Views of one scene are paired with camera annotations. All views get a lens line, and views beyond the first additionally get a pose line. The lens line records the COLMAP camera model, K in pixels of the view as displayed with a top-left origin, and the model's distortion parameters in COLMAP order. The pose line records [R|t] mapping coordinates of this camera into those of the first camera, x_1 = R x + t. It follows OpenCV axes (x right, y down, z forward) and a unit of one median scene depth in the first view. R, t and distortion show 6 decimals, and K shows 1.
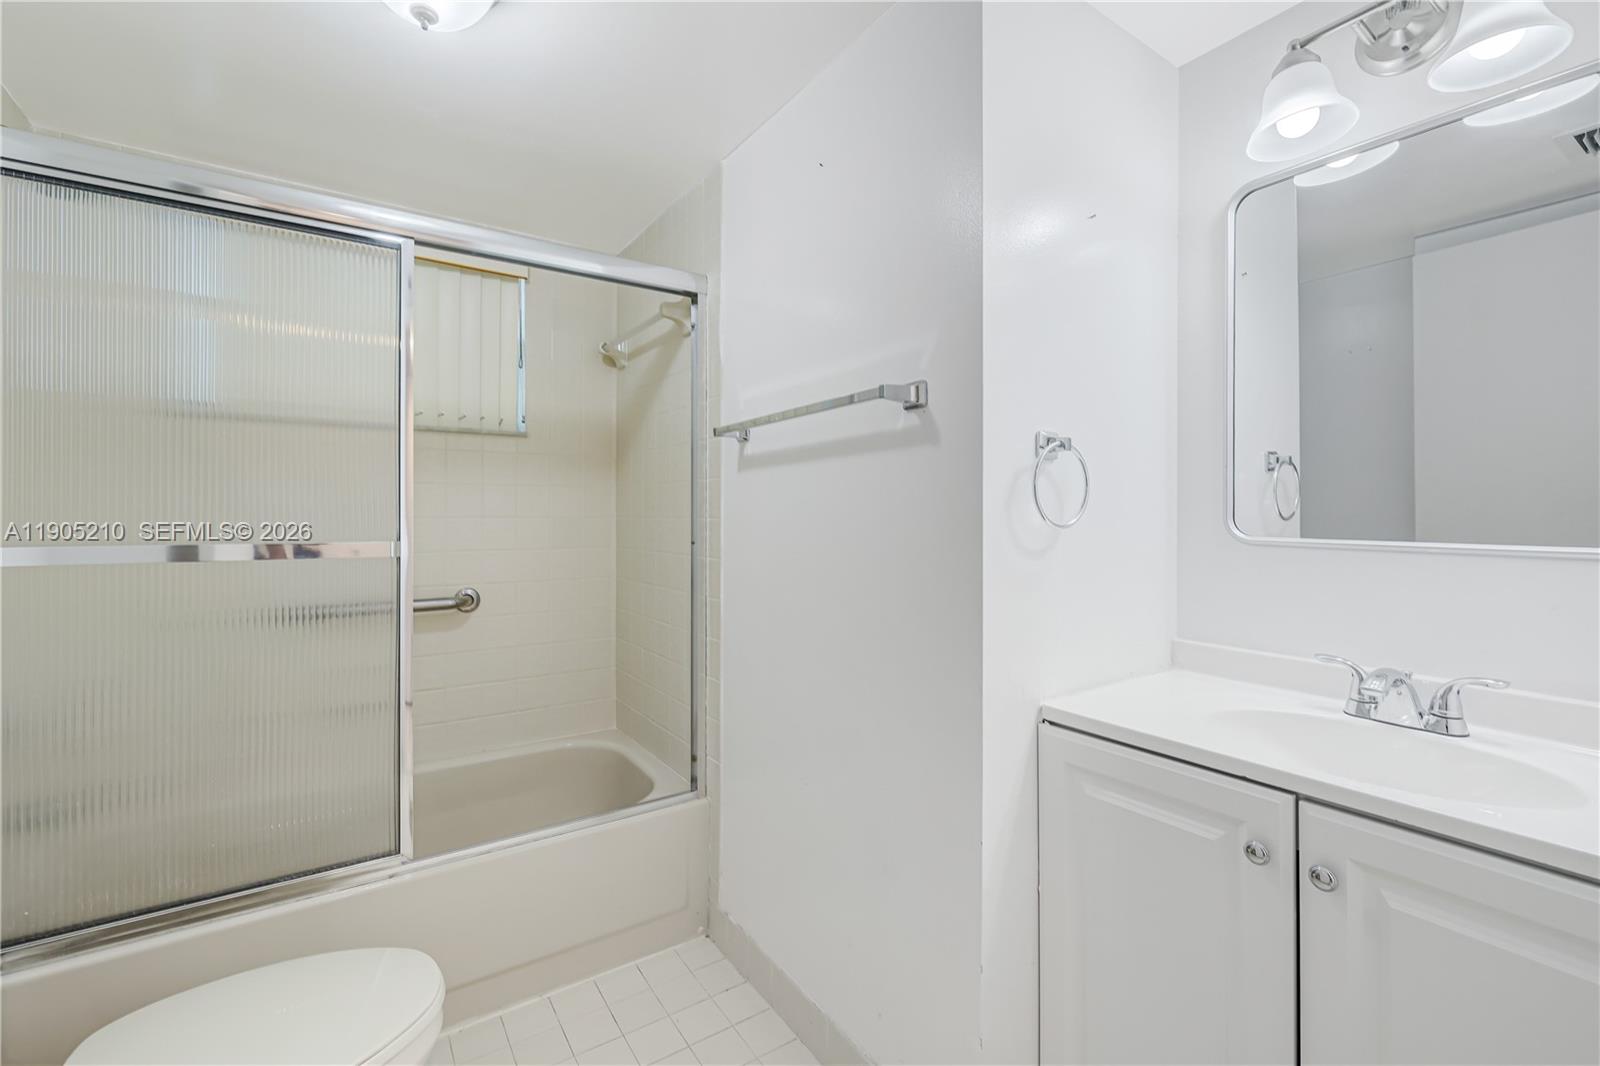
lens RADIAL K [[682.3, 0, 795.1], [0, 682.3, 518.1], [0, 0, 1]] dist [-0.003085, 0.000219]
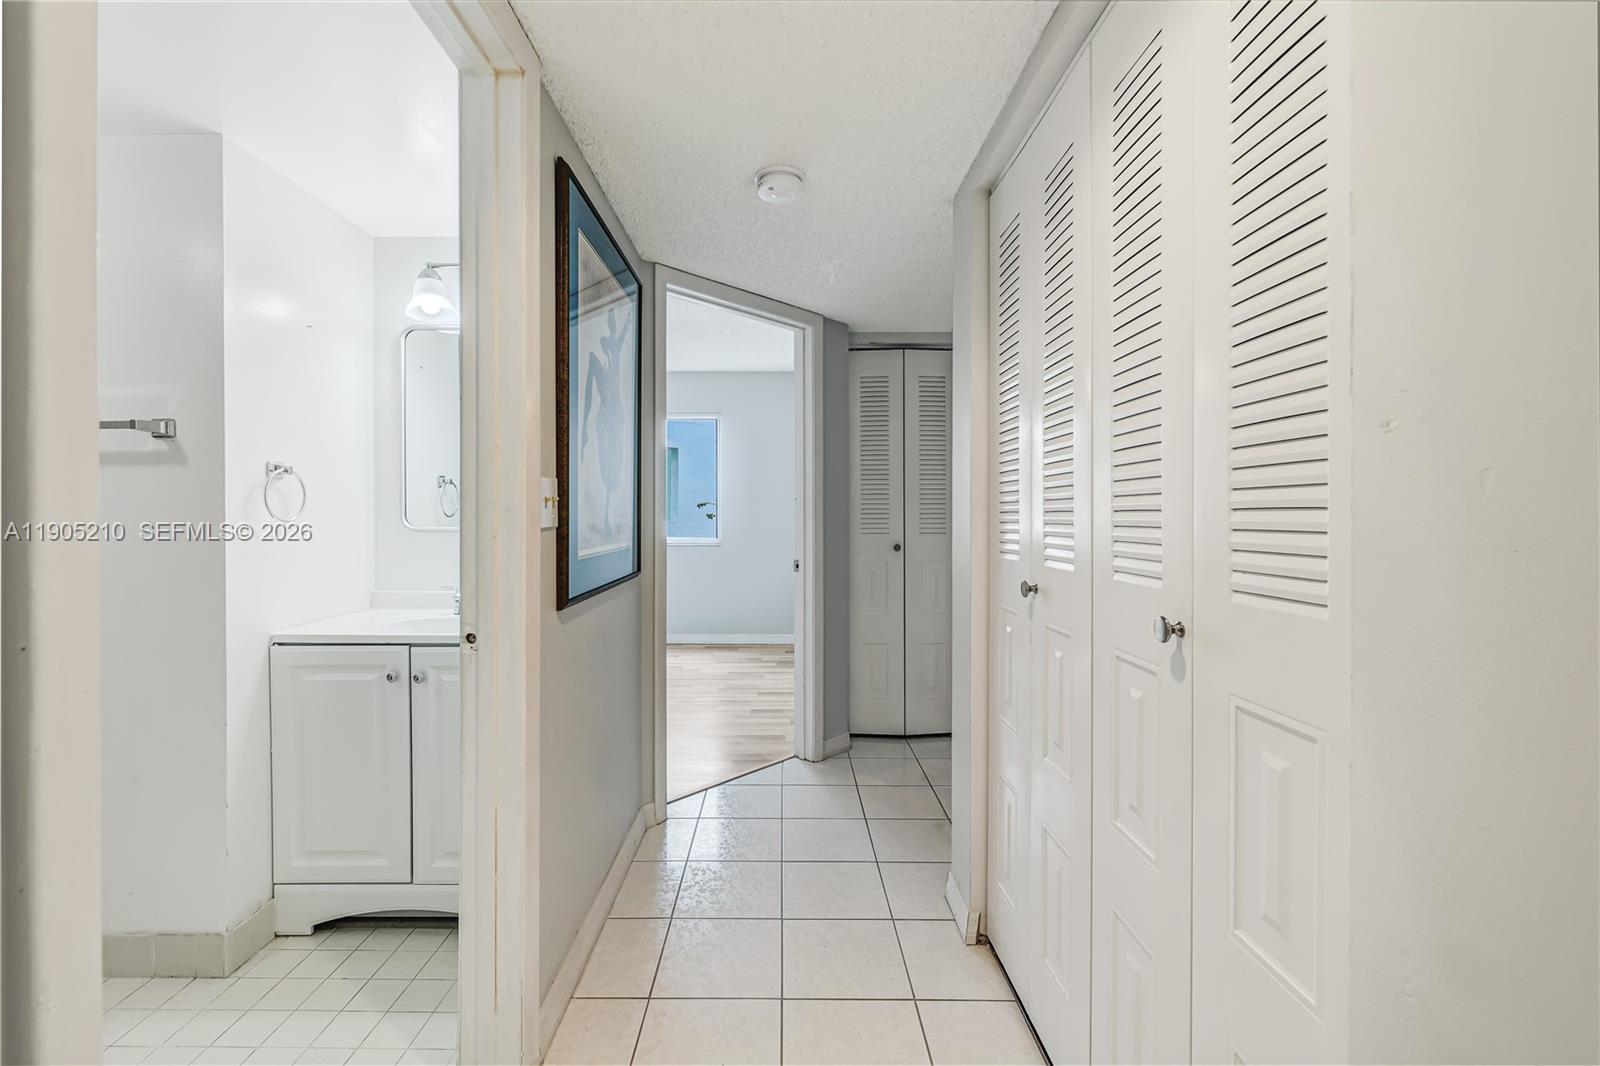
lens RADIAL K [[682.3, 0, 787.4], [0, 682.3, 516.6], [0, 0, 1]] dist [-0.003085, 0.000219]
pose [[0.570442, -0.004627, 0.821325, -0.251726], [0.005856, 0.999982, 0.001567, 0.005815], [-0.821317, 0.003915, 0.570459, -0.878300]]
